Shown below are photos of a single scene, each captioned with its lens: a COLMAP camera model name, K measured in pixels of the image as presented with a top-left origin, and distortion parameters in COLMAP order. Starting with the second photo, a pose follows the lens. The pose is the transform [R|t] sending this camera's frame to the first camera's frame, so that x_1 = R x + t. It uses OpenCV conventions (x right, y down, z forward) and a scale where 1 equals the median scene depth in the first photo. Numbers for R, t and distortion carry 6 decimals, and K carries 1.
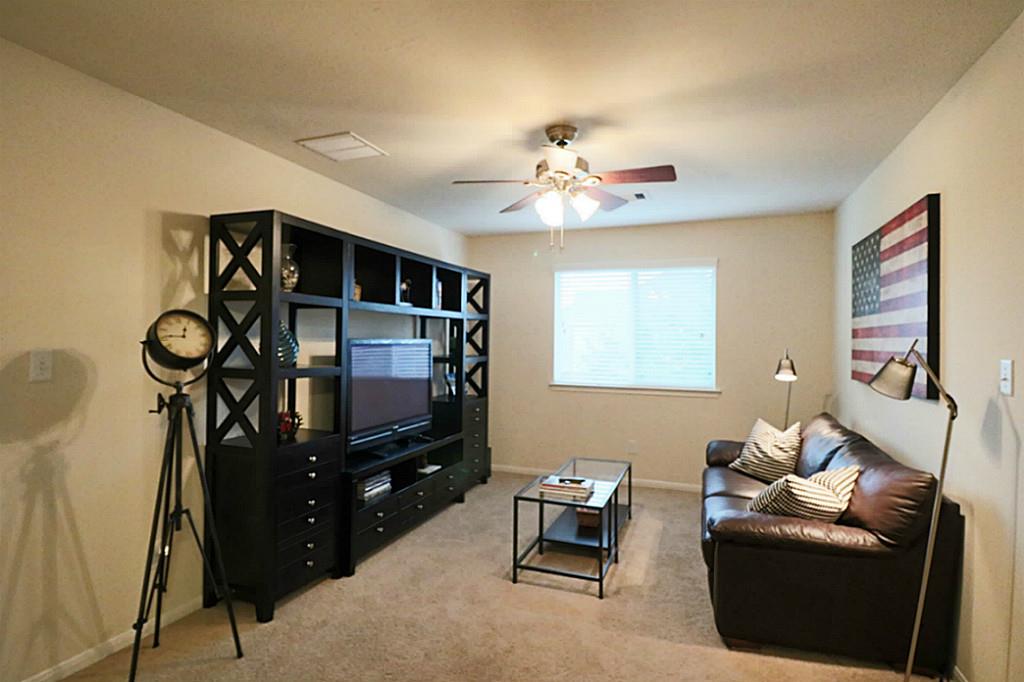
lens RADIAL K [[532.5, 0, 512.4], [0, 532.5, 338.3], [0, 0, 1]] dist [0.000344, -0.013234]
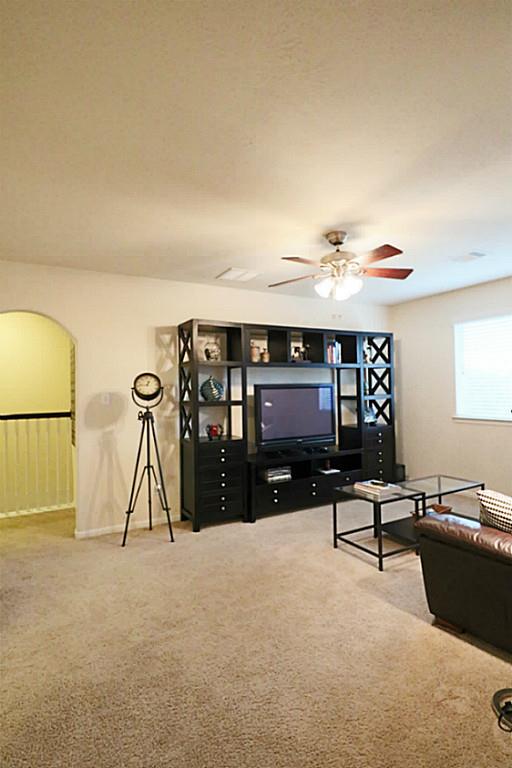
lens RADIAL K [[399.4, 0, 252.1], [0, 399.4, 382.4], [0, 0, 1]] dist [0.000344, -0.013234]
pose [[0.763691, -0.037288, -0.644504, 0.603618], [0.028809, 0.999304, -0.023678, 0.028993], [0.644938, -0.000484, 0.764234, 0.022235]]
